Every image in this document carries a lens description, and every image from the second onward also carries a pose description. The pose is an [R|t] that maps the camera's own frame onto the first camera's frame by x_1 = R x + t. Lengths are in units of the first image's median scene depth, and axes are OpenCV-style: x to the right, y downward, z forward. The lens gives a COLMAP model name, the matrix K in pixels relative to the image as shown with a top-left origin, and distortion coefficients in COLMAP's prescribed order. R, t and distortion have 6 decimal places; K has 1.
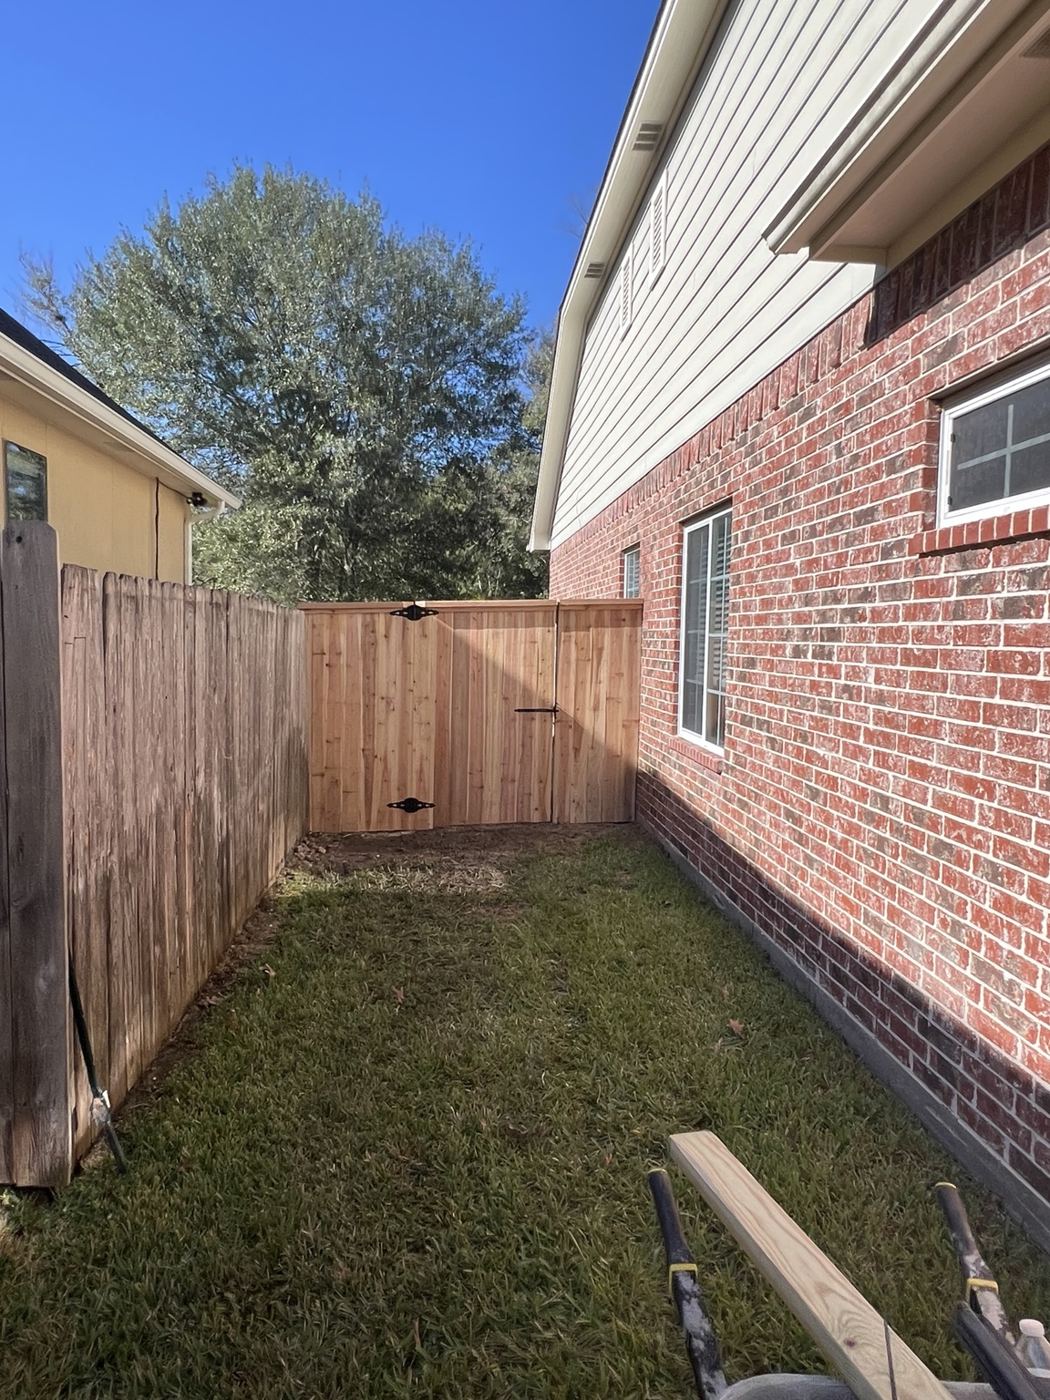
lens RADIAL K [[1047.2, 0, 516.1], [0, 1047.2, 696.1], [0, 0, 1]] dist [0.062687, -0.055139]
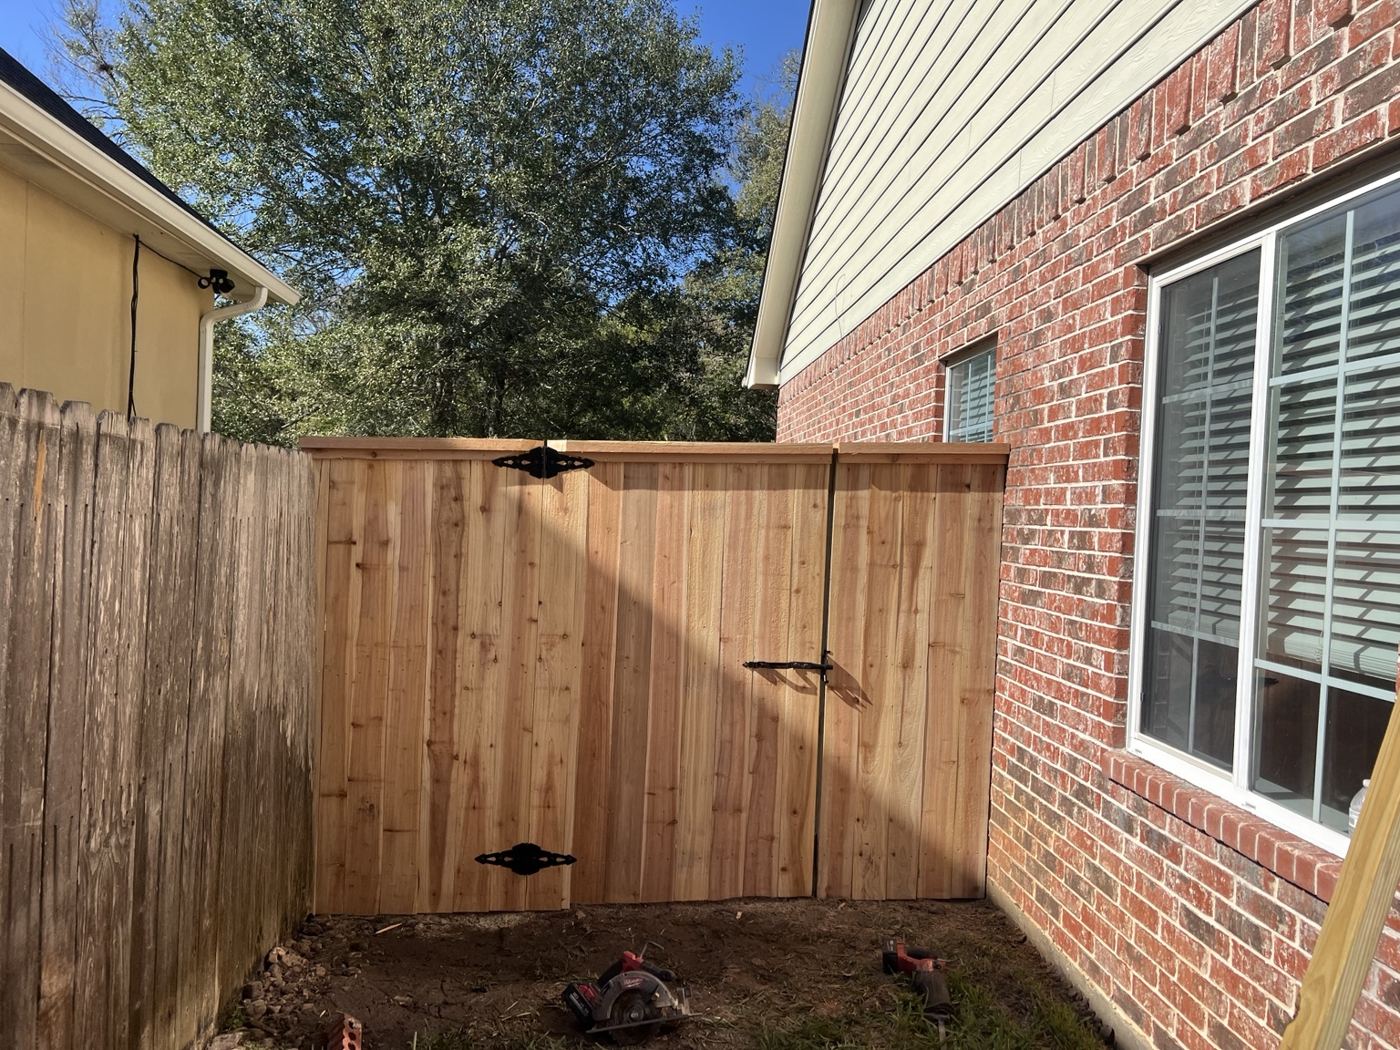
lens RADIAL K [[1047.2, 0, 705.6], [0, 1047.2, 533.5], [0, 0, 1]] dist [0.062687, -0.055139]
pose [[0.999755, 0.021191, 0.006398, -0.023567], [-0.020936, 0.999075, -0.037570, -0.029214], [-0.007188, 0.037427, 0.999274, 0.505336]]
